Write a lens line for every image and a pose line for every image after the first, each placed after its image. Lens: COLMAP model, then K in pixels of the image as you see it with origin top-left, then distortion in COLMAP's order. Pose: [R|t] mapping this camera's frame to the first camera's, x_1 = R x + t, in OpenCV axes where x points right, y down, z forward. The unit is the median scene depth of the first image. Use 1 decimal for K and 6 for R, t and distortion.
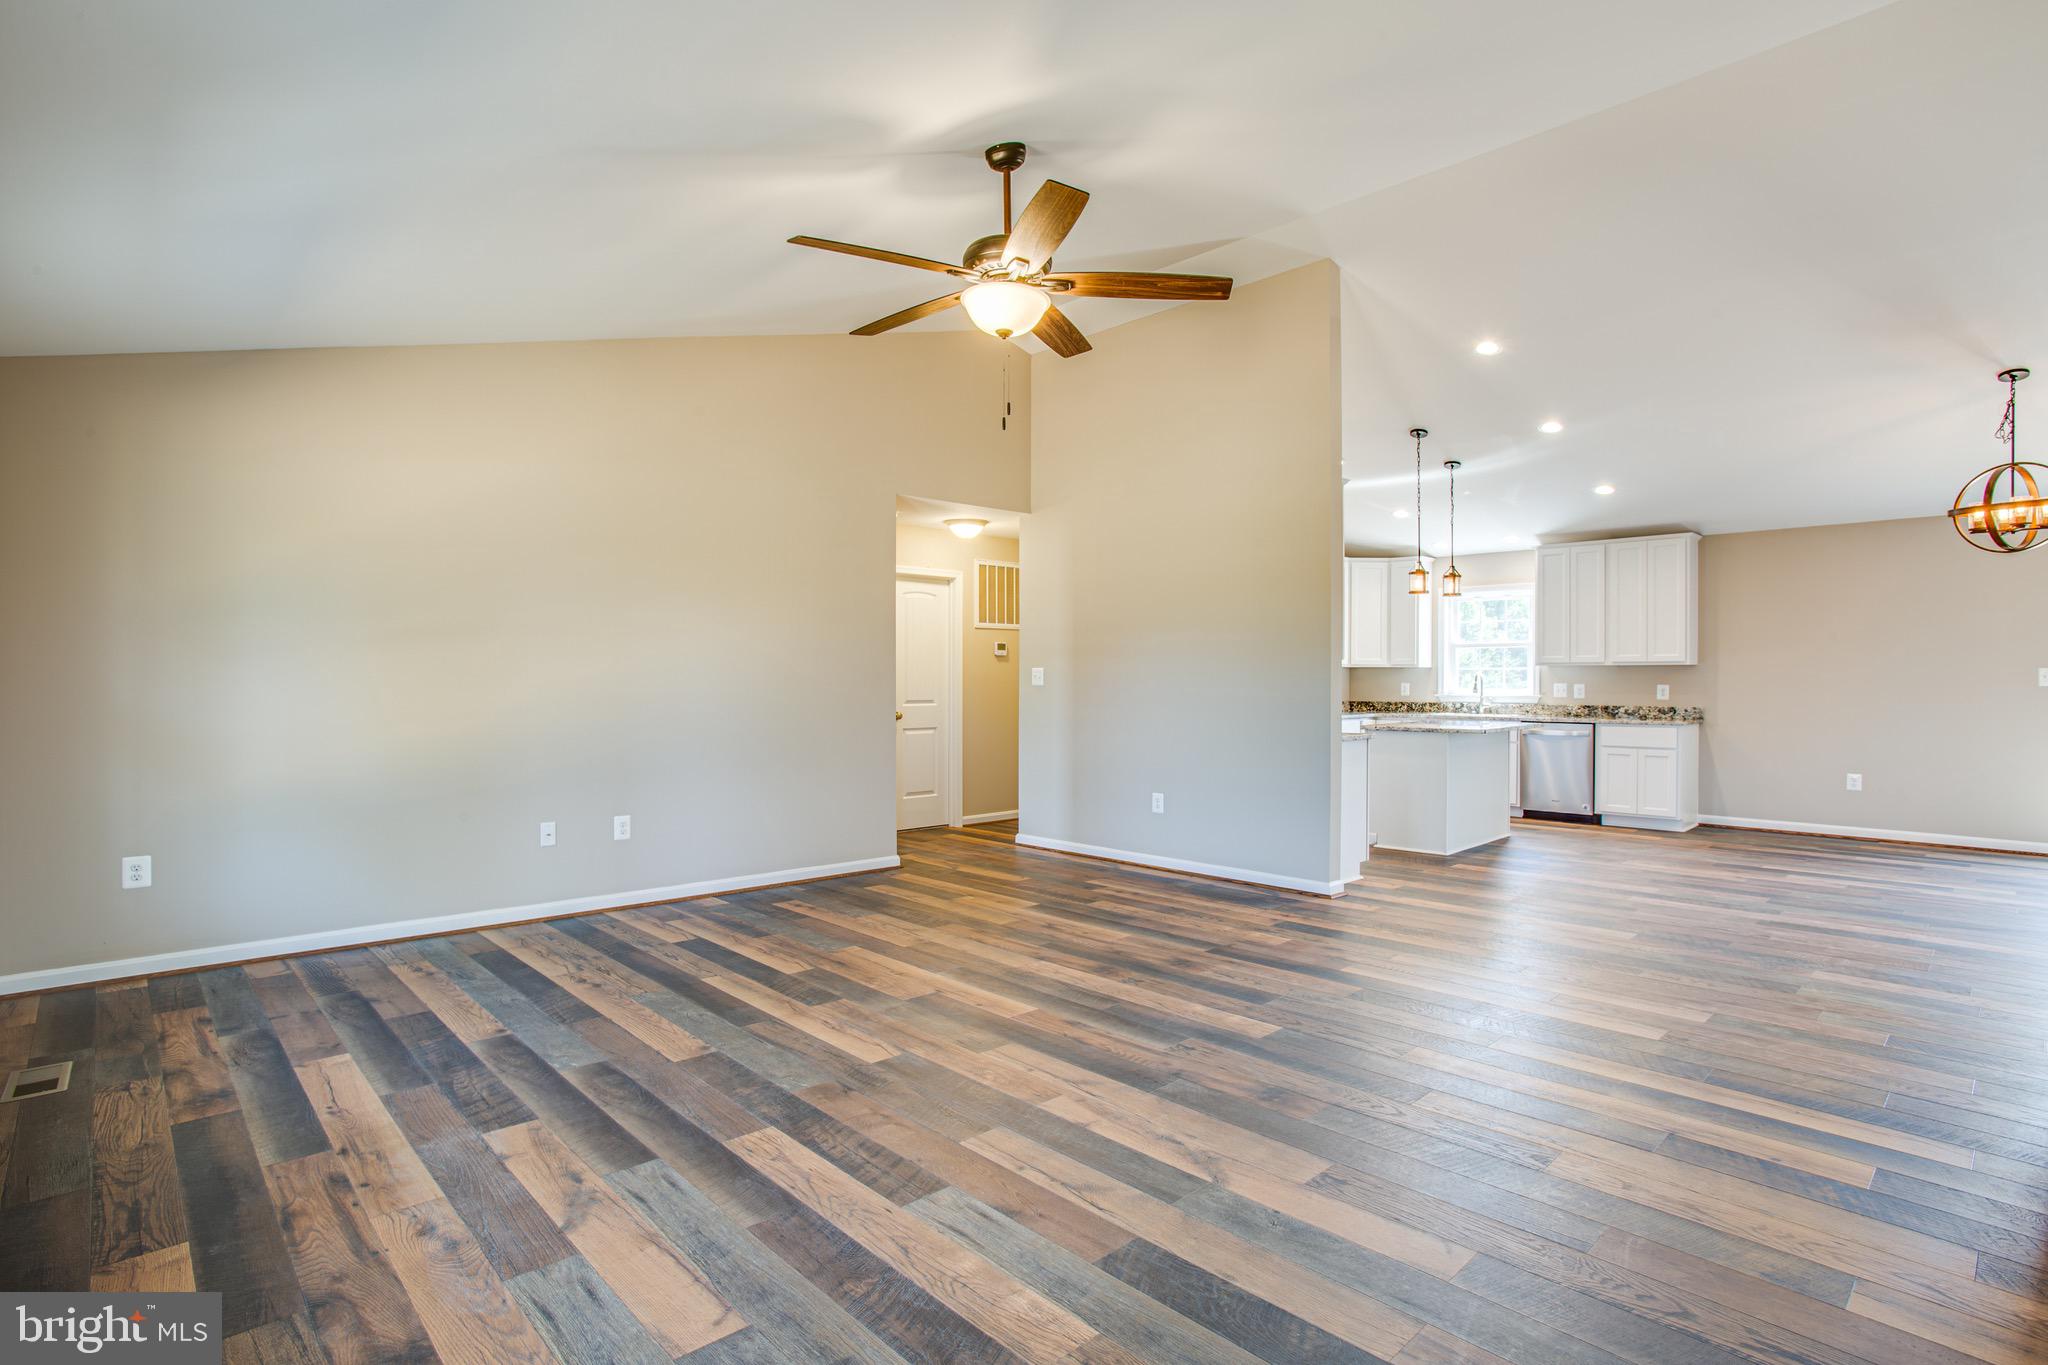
lens RADIAL K [[1006.5, 0, 1011.9], [0, 1006.5, 683.5], [0, 0, 1]] dist [-0.063644, 0.006135]
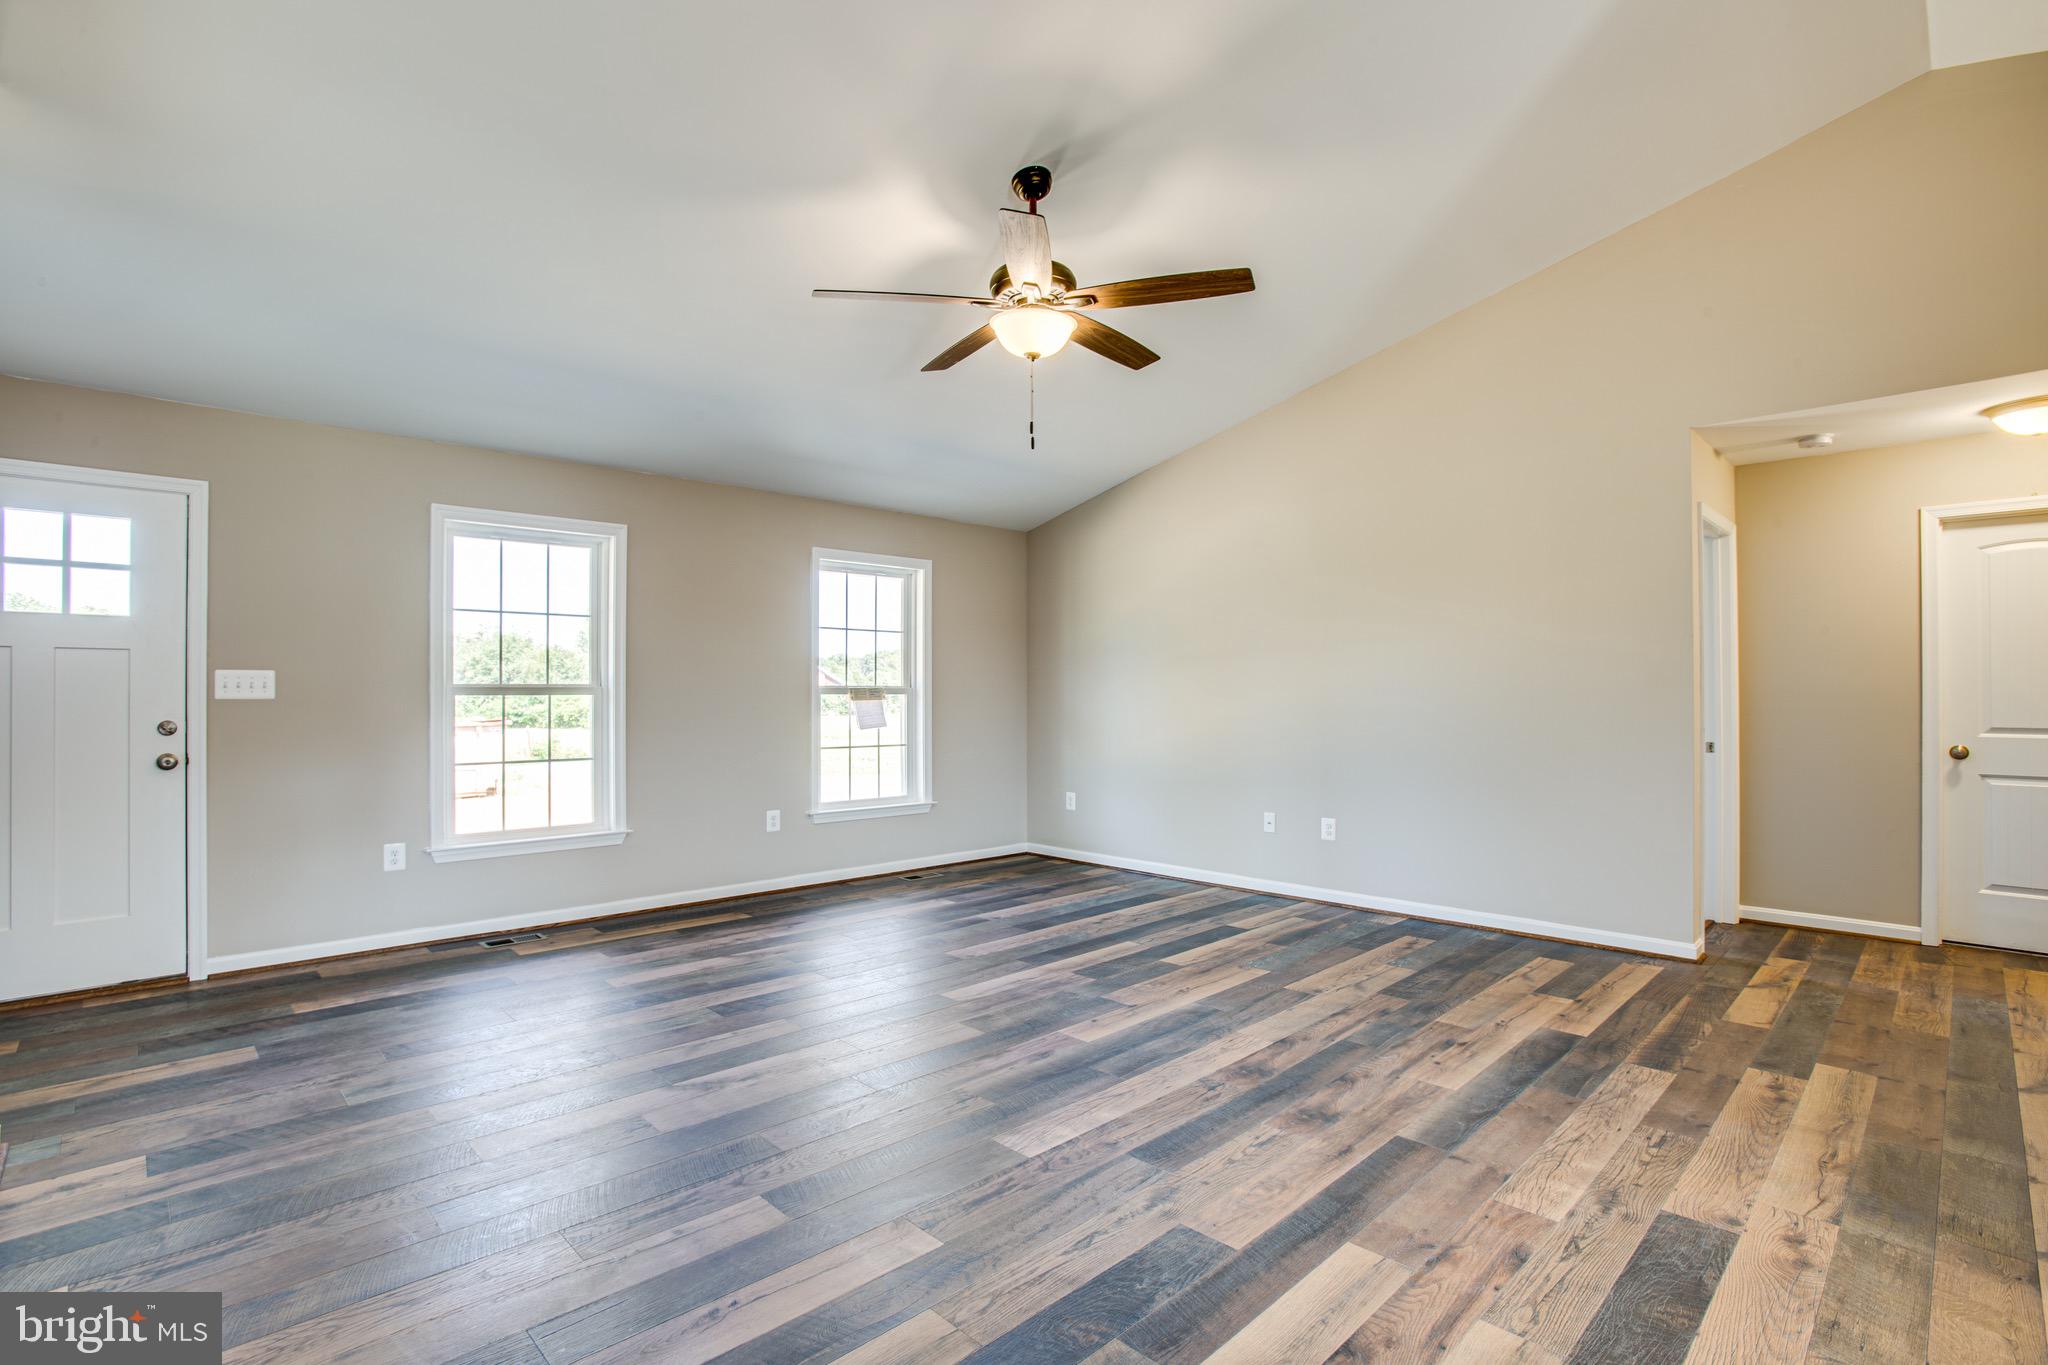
lens RADIAL K [[952.5, 0, 993.5], [0, 952.5, 688.0], [0, 0, 1]] dist [-0.055653, 0.010714]
pose [[0.017333, -0.005890, -0.999832, 1.174245], [-0.001494, 0.999981, -0.005917, -0.003750], [0.999849, 0.001597, 0.017323, 1.145530]]
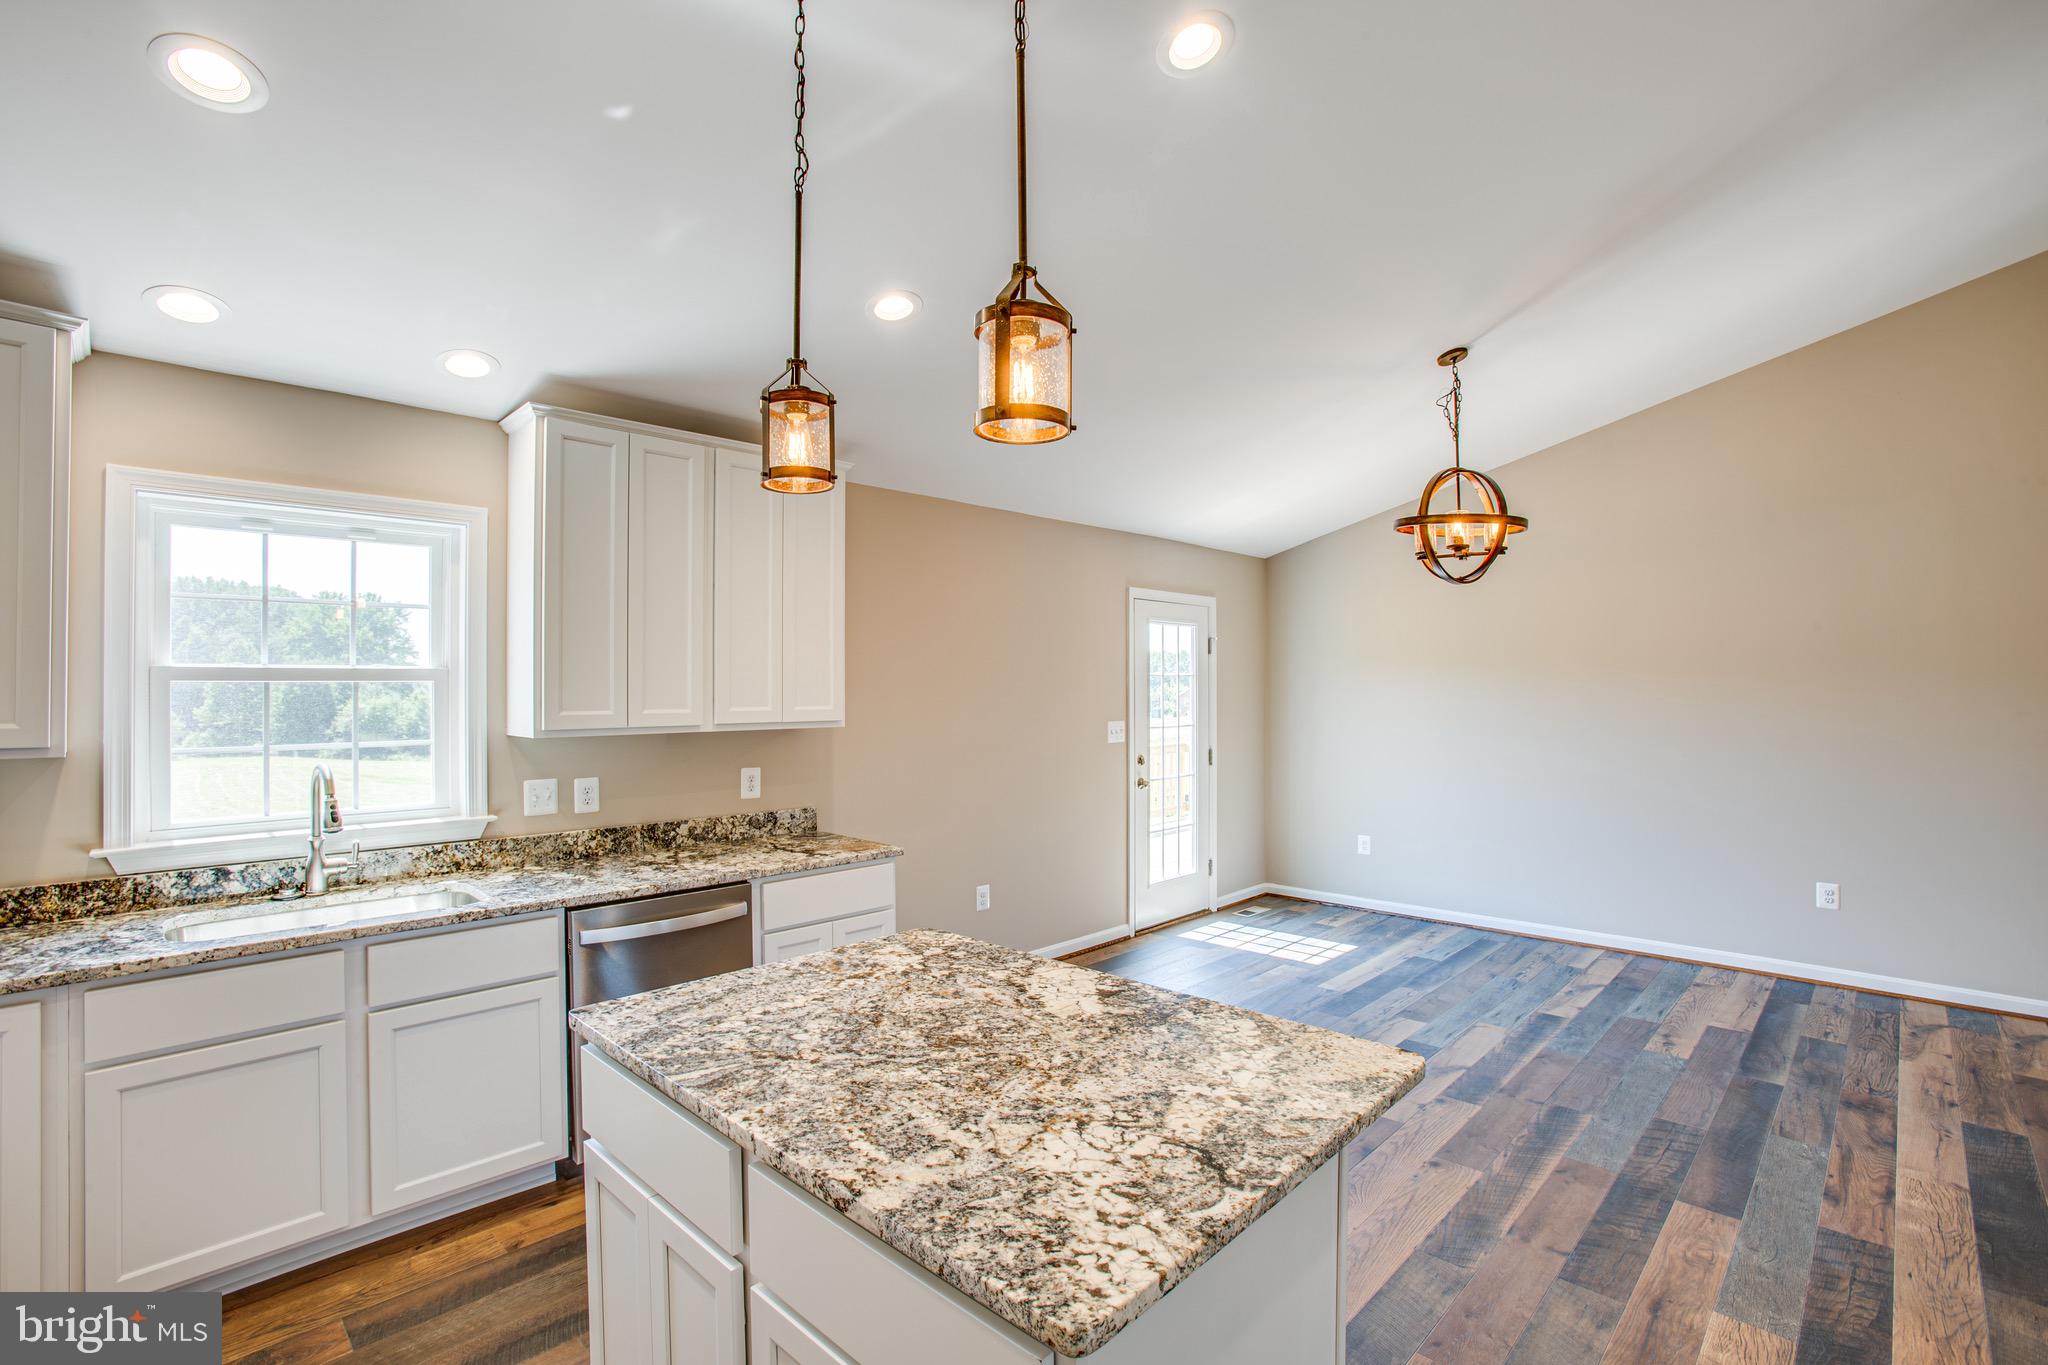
lens RADIAL K [[955.8, 0, 1025.9], [0, 955.8, 691.2], [0, 0, 1]] dist [-0.055014, 0.009277]
pose [[-0.044432, 0.001888, 0.999011, 0.553416], [0.007550, 0.999970, -0.001554, -0.096070], [-0.998984, 0.007474, -0.044445, 2.499399]]
